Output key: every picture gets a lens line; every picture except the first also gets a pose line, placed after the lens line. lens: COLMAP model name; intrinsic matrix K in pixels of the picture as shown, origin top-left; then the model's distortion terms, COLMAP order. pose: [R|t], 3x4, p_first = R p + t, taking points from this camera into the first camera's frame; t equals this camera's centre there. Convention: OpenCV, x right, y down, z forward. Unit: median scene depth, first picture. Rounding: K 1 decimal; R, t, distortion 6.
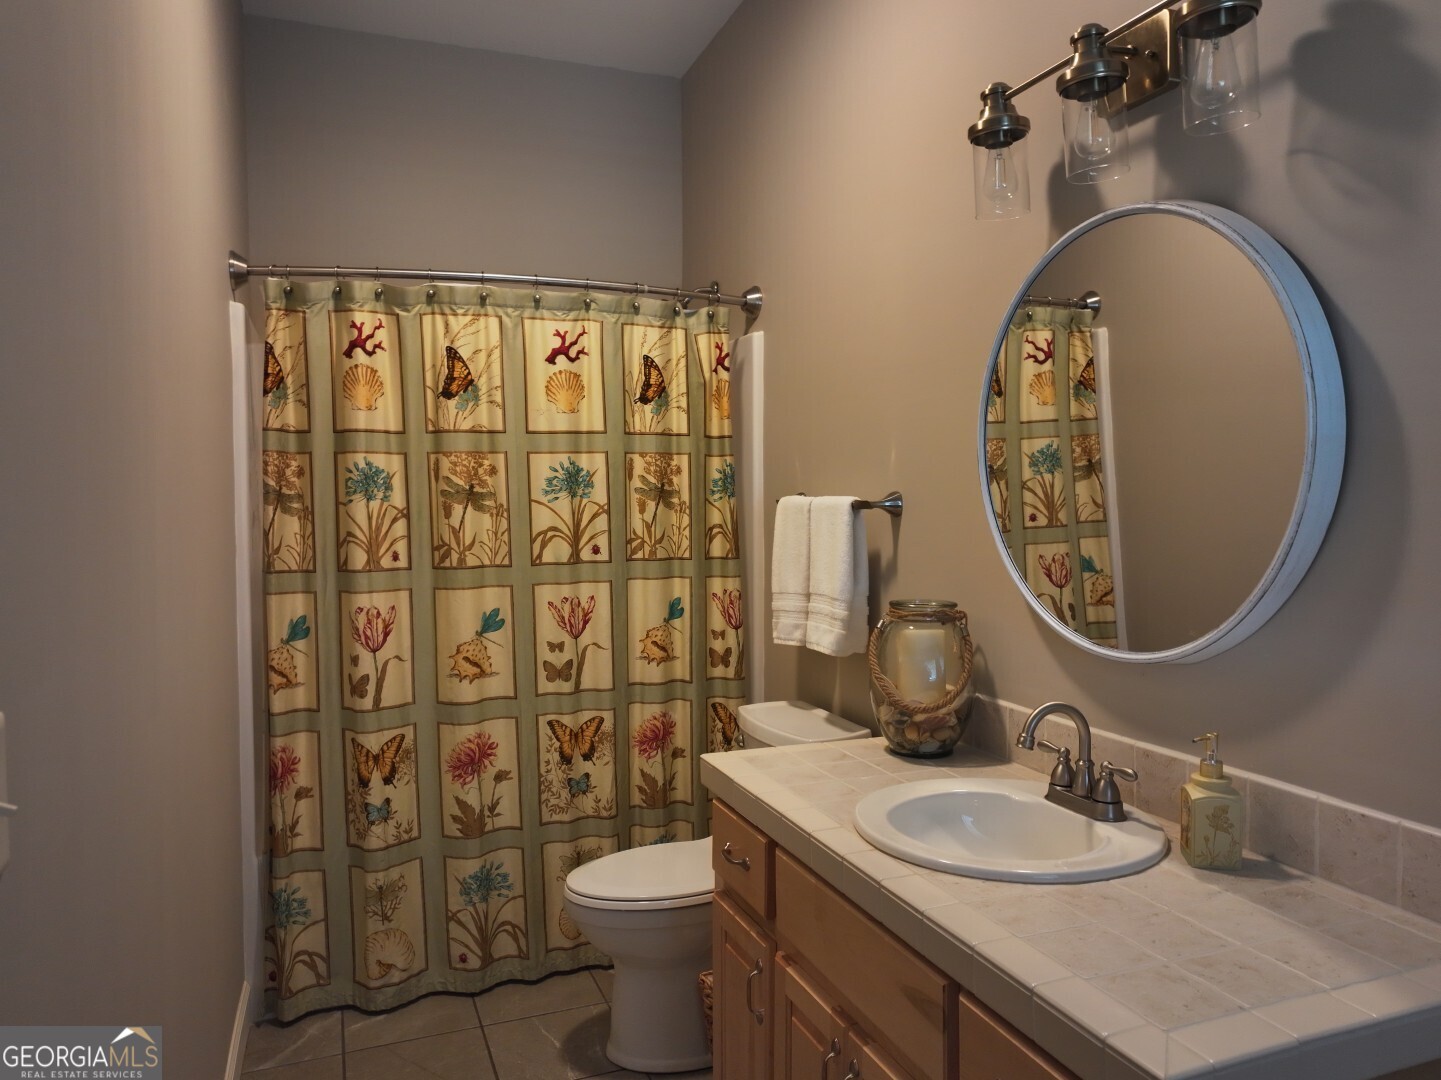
lens RADIAL K [[1020.9, 0, 719.7], [0, 1020.9, 542.7], [0, 0, 1]] dist [0.011592, 0.006126]
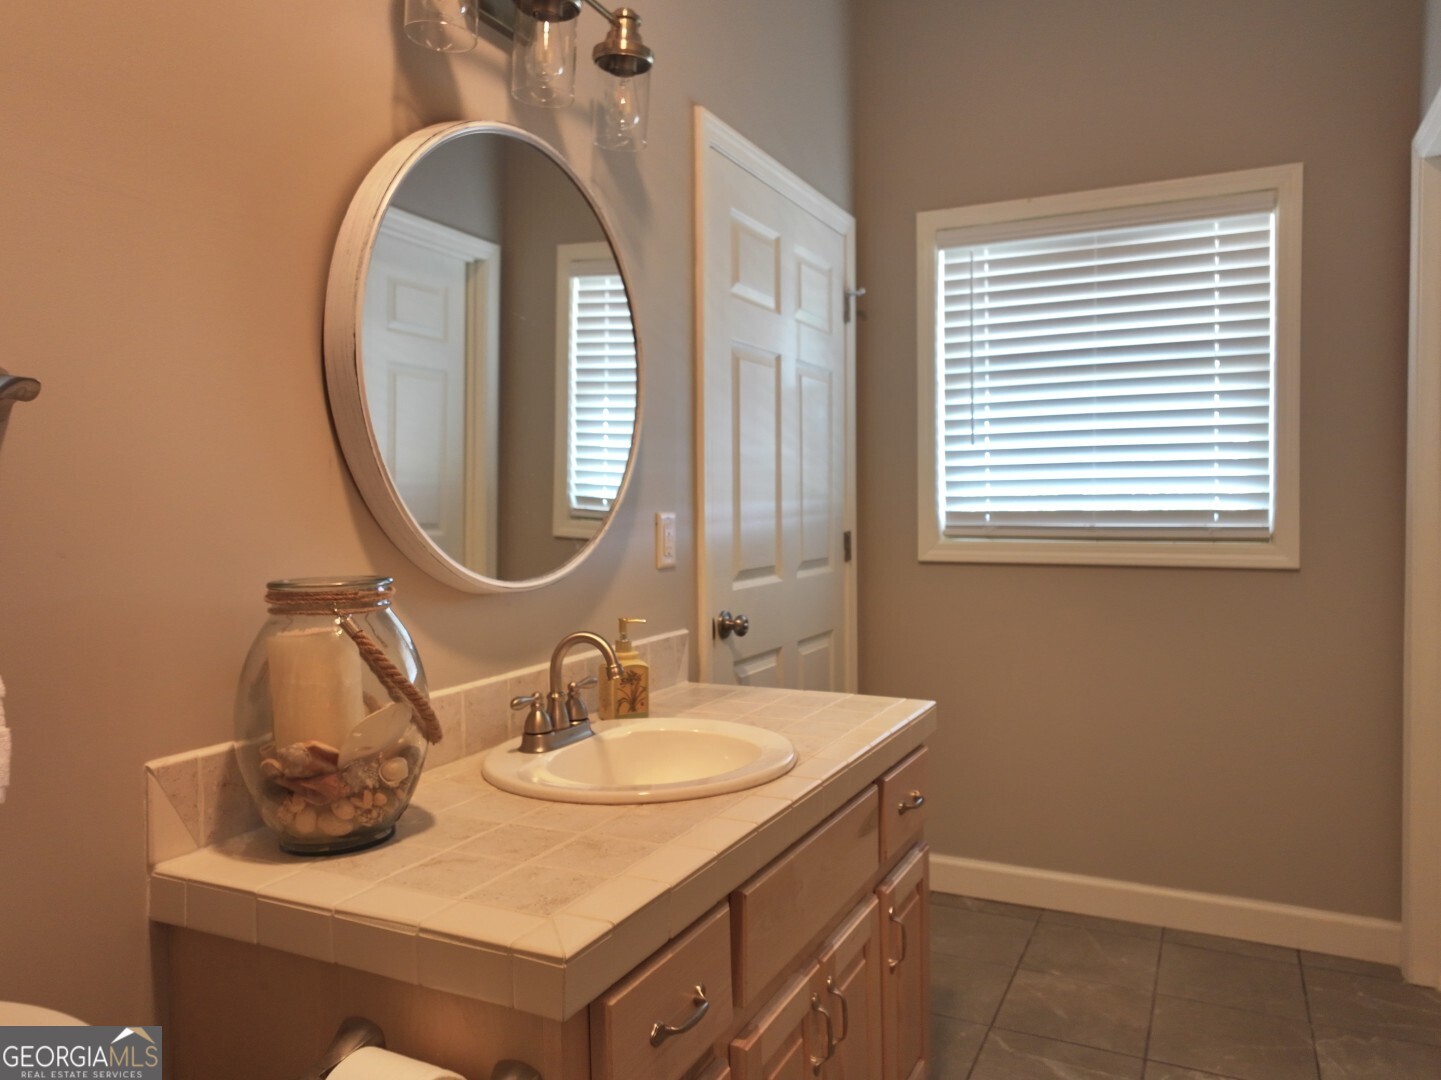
lens RADIAL K [[1020.9, 0, 722.3], [0, 1020.9, 538.1], [0, 0, 1]] dist [0.011592, 0.006126]
pose [[-0.670526, -0.013094, 0.741771, -0.475834], [0.051146, 0.996649, 0.063827, 0.010796], [-0.740121, 0.080737, -0.667610, 1.531374]]
